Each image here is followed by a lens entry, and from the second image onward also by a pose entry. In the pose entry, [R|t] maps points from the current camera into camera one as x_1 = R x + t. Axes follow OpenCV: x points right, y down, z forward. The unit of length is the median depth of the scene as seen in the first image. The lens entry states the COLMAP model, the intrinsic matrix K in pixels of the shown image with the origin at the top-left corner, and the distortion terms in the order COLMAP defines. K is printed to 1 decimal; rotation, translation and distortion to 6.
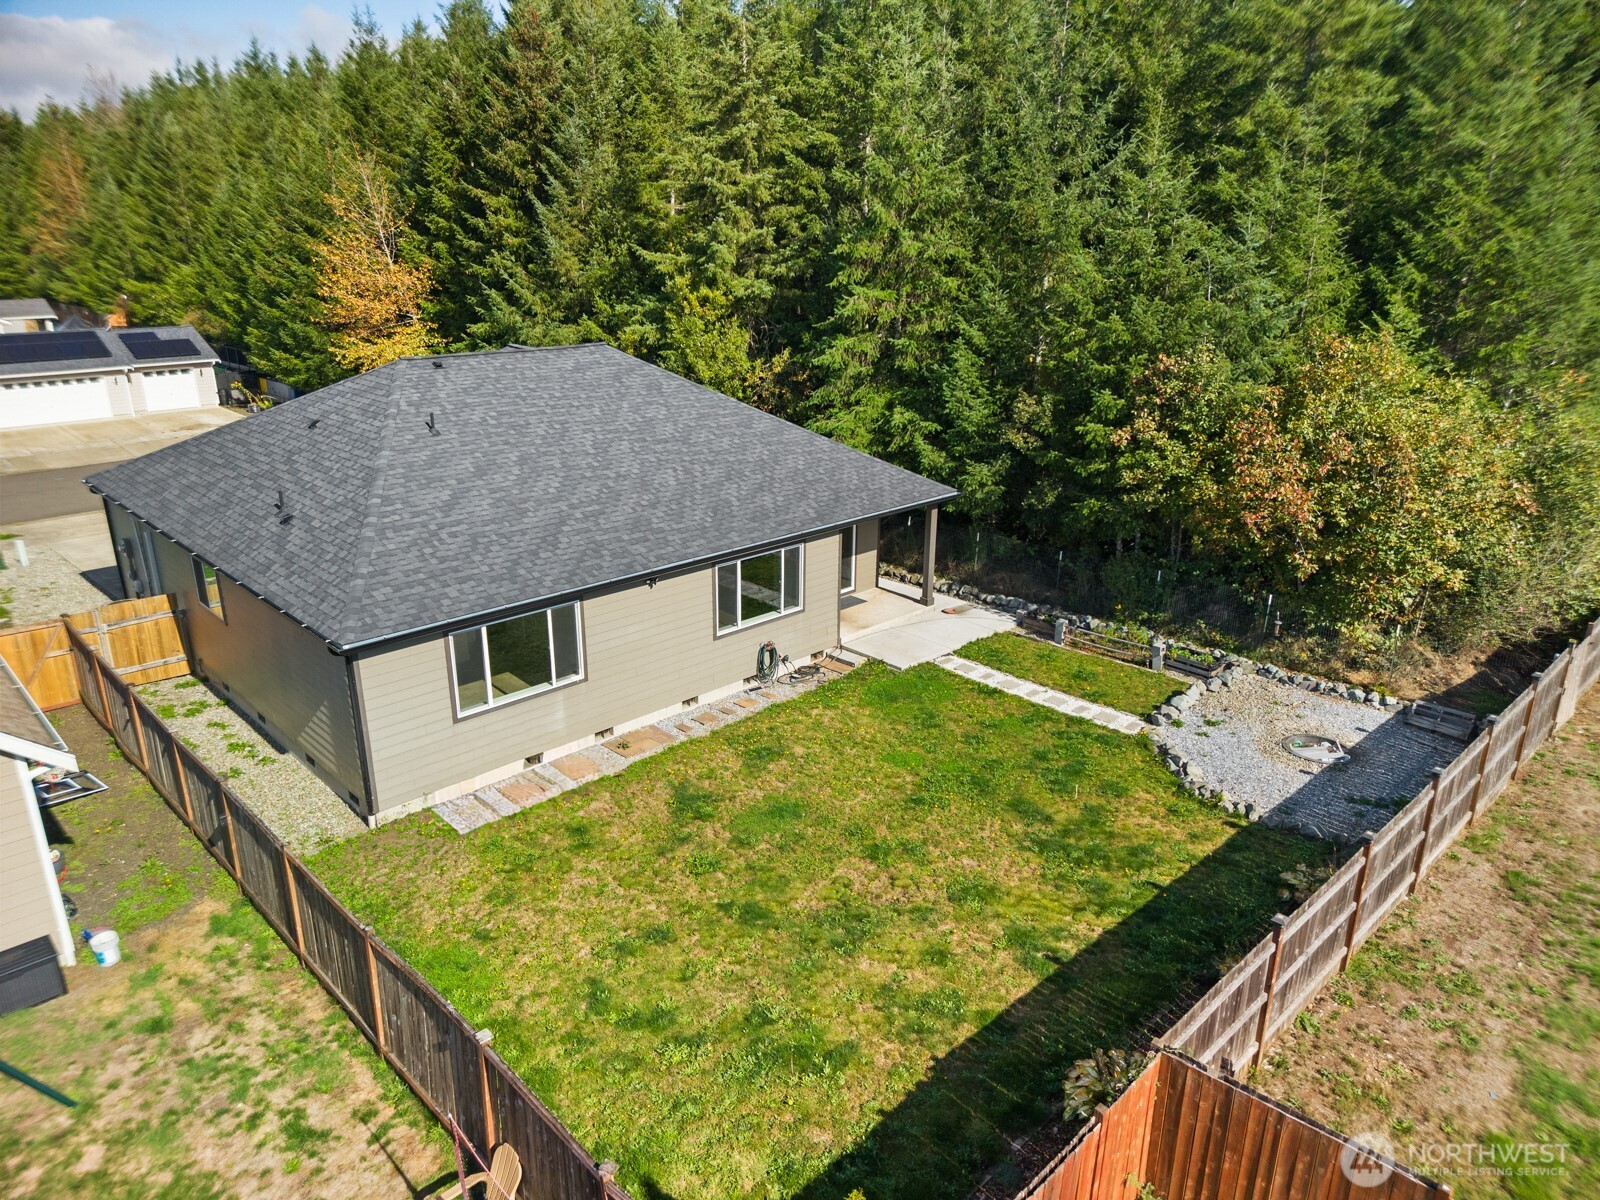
lens RADIAL K [[1068.1, 0, 795.3], [0, 1068.1, 593.5], [0, 0, 1]] dist [0.104494, -0.122141]
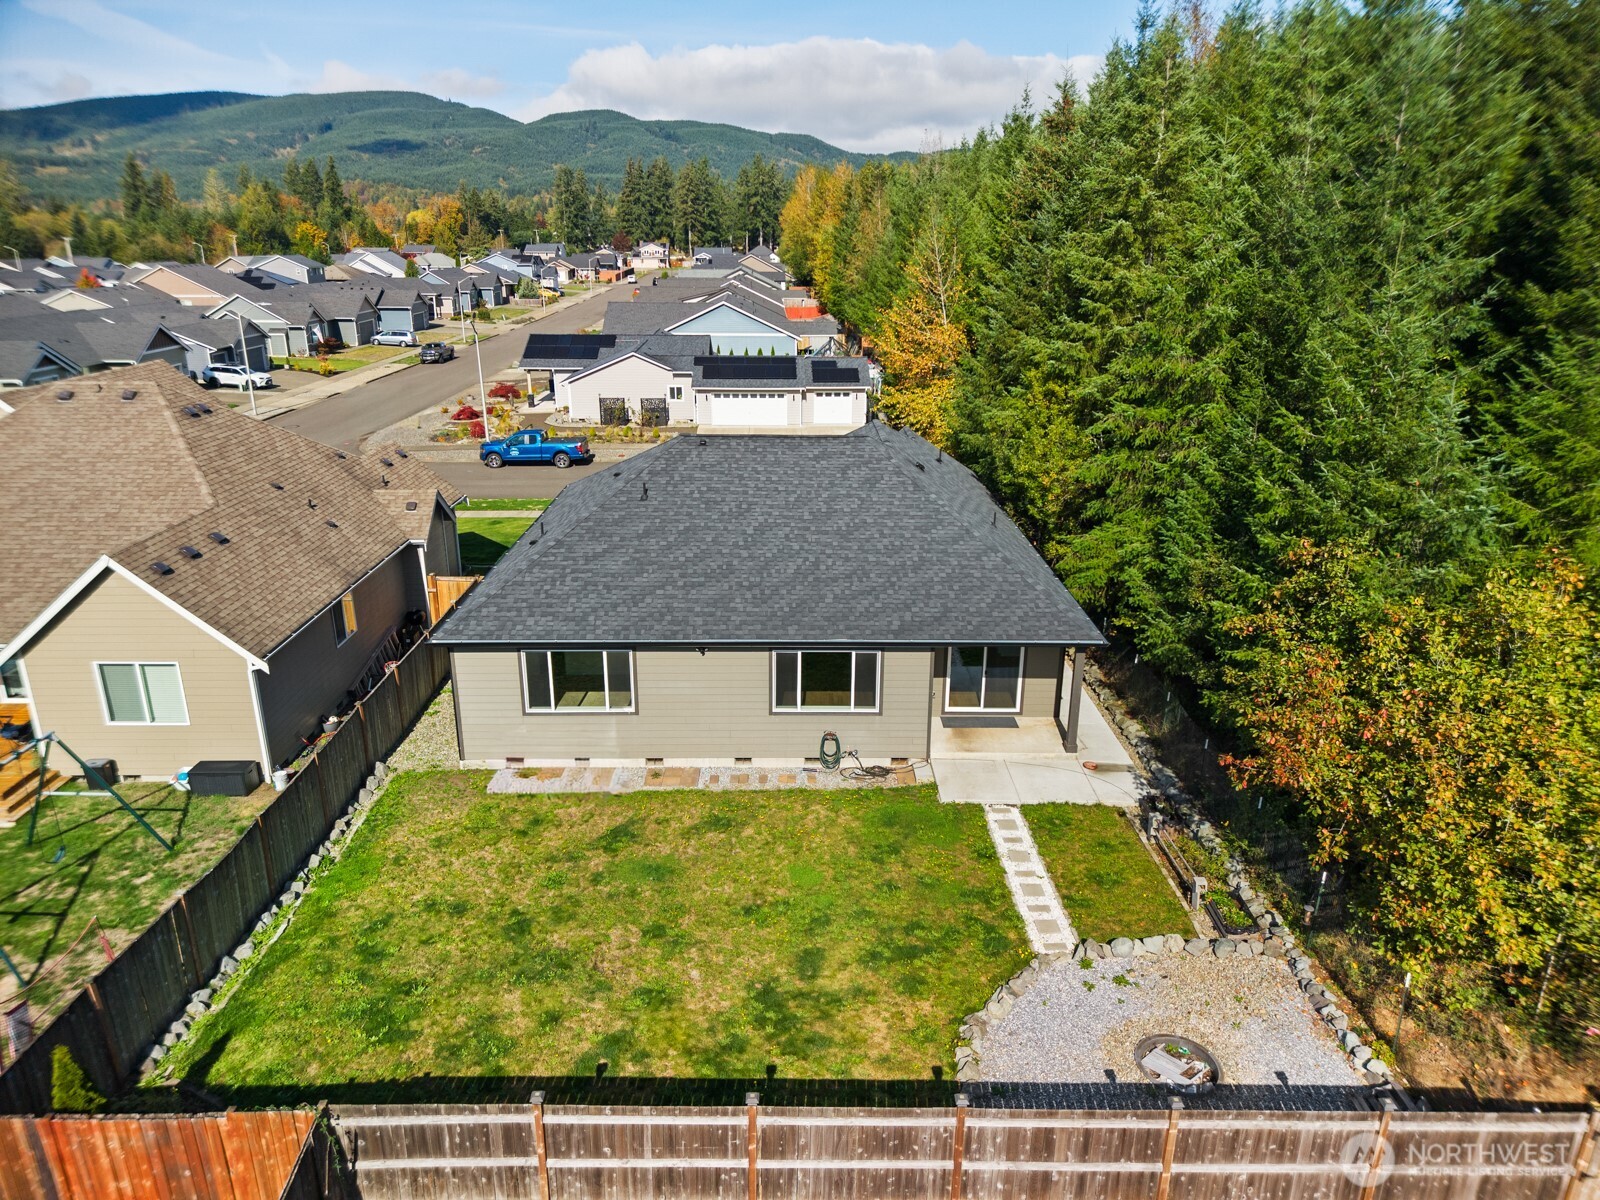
lens RADIAL K [[1068.1, 0, 795.3], [0, 1068.1, 593.5], [0, 0, 1]] dist [0.104494, -0.122141]
pose [[0.721252, 0.217884, -0.657512, 0.650214], [-0.220286, 0.972108, 0.080493, -0.175537], [0.656711, 0.086785, 0.749132, 0.160327]]
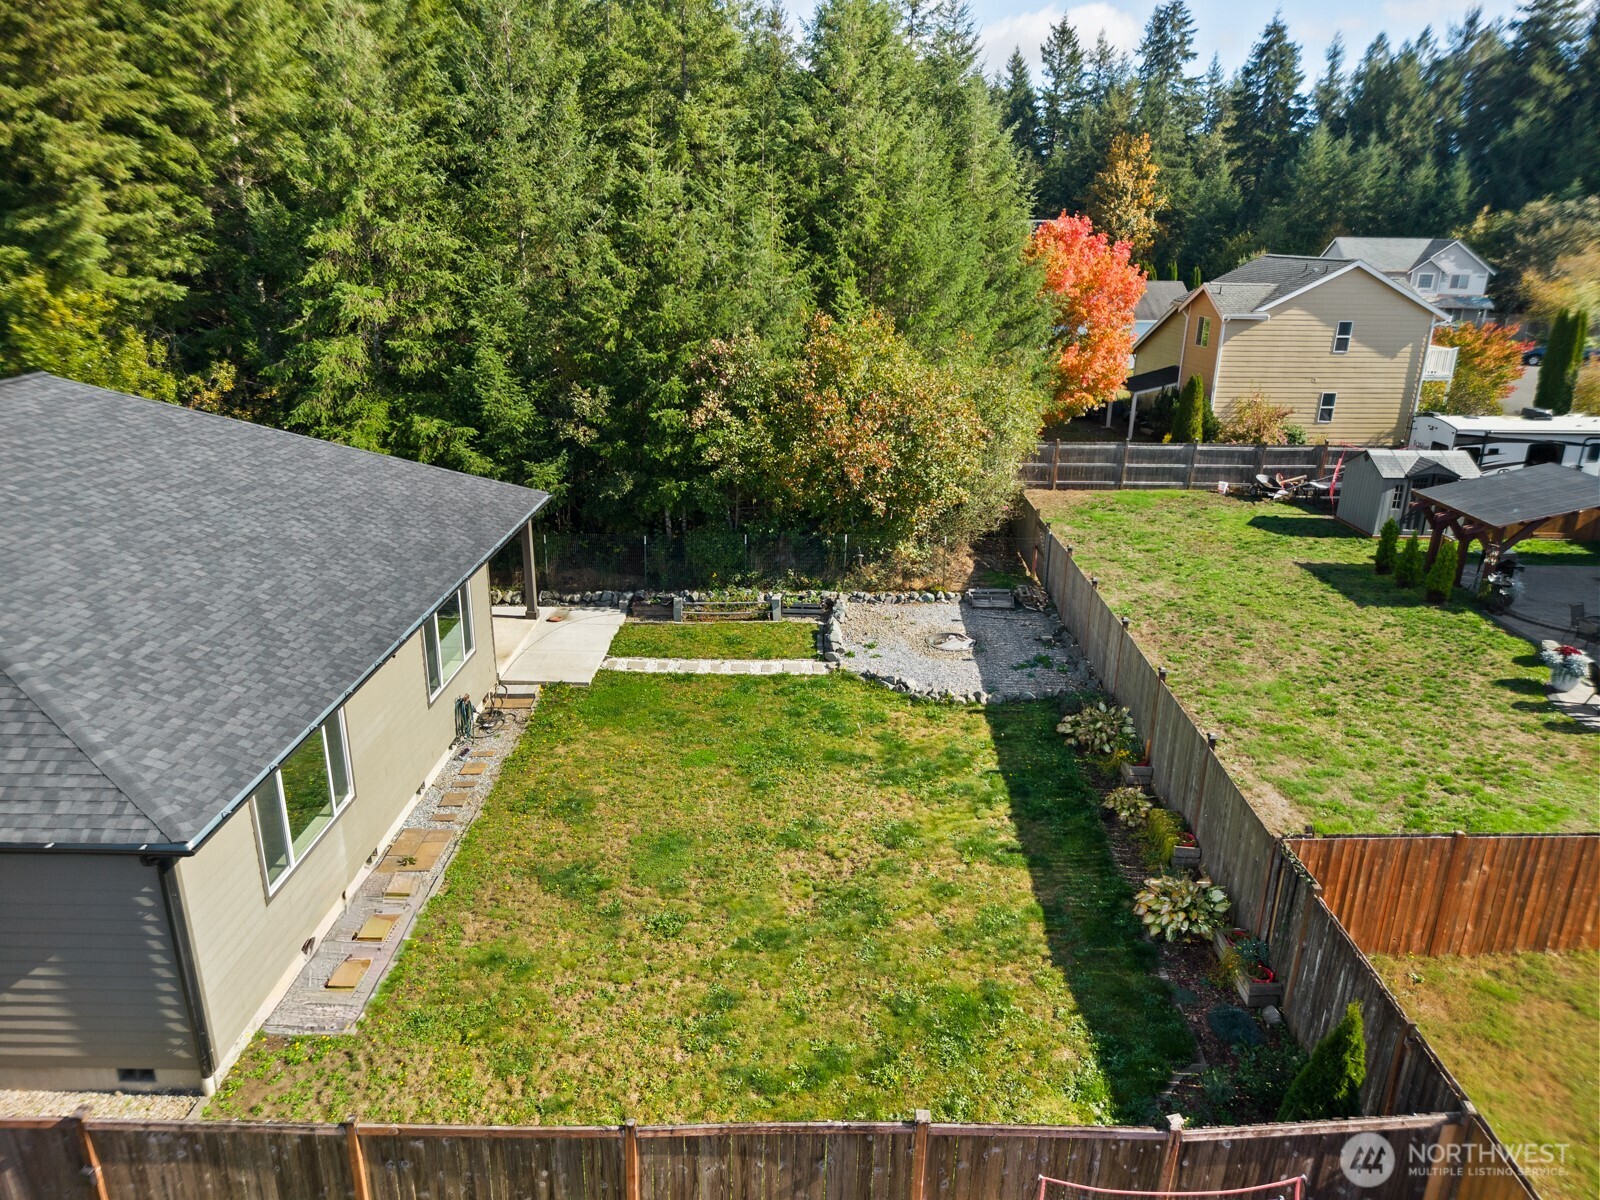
lens RADIAL K [[1068.1, 0, 795.3], [0, 1068.1, 593.5], [0, 0, 1]] dist [0.104494, -0.122141]
pose [[0.710622, -0.224303, 0.666862, -0.414282], [0.217221, 0.971461, 0.095281, -0.061788], [-0.669202, 0.077148, 0.739065, 0.174446]]
